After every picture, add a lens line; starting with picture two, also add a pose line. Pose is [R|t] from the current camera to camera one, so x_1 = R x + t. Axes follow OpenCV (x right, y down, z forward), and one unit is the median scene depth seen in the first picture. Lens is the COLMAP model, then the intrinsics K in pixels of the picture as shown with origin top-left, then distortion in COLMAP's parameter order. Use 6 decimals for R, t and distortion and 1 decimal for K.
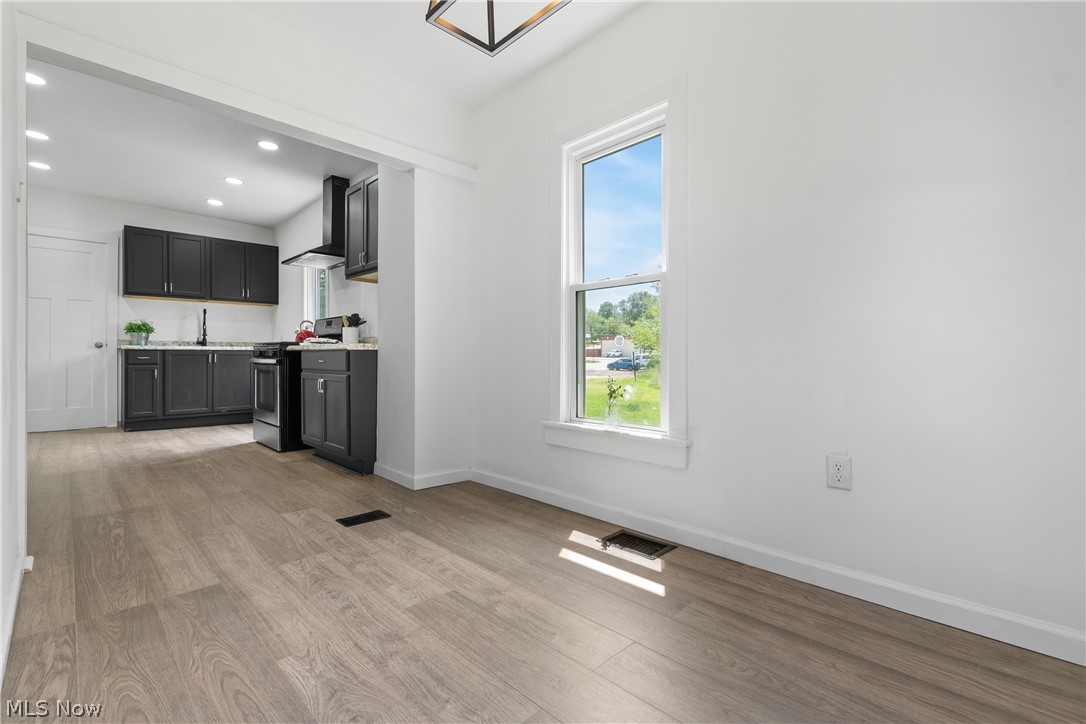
lens RADIAL K [[481.4, 0, 540.6], [0, 481.4, 353.1], [0, 0, 1]] dist [0.001638, -0.001463]
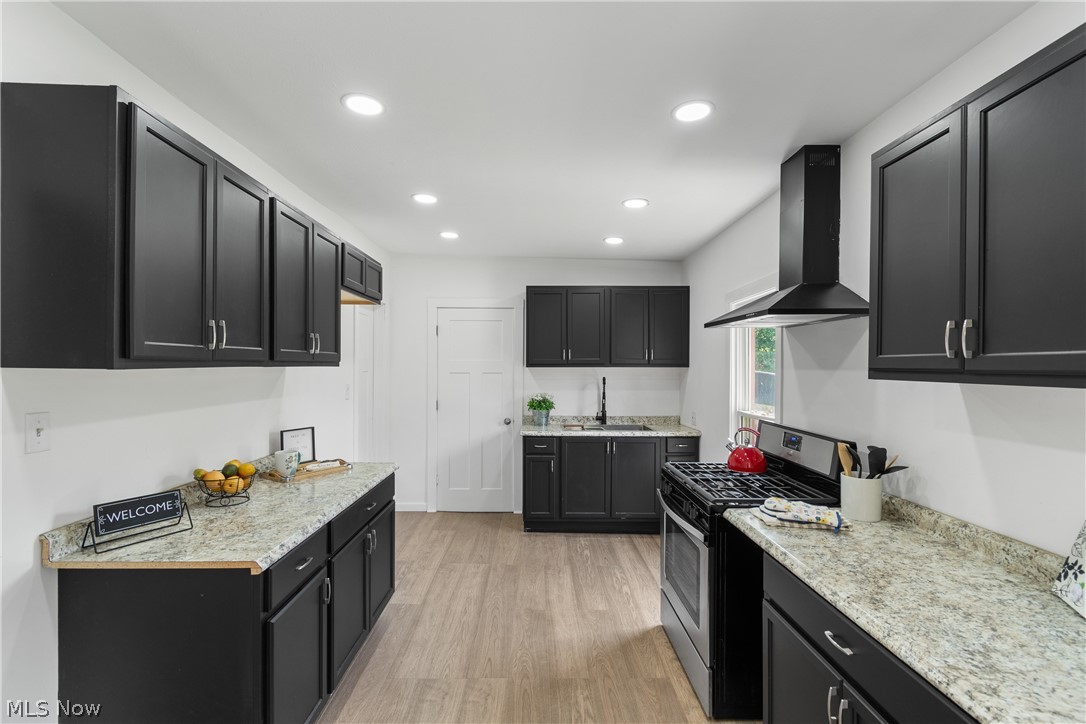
lens RADIAL K [[481.4, 0, 542.0], [0, 481.4, 367.5], [0, 0, 1]] dist [0.001638, -0.001463]
pose [[0.722212, 0.006957, -0.691637, -0.249138], [-0.001710, 0.999964, 0.008273, -0.127676], [0.691670, -0.004792, 0.722198, 0.398665]]
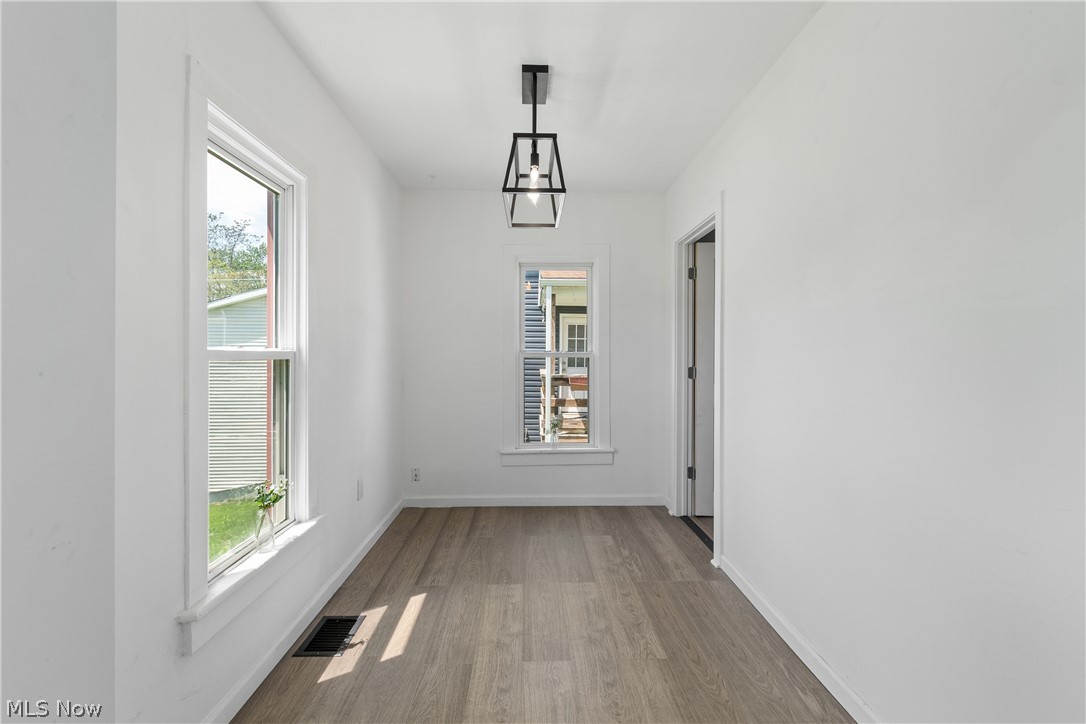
lens RADIAL K [[481.4, 0, 538.6], [0, 481.4, 361.2], [0, 0, 1]] dist [0.001638, -0.001463]
pose [[-0.730604, -0.008139, 0.682753, -0.316634], [-0.005535, 0.999967, 0.005997, -0.068062], [-0.682779, 0.000603, -0.730625, 0.589331]]
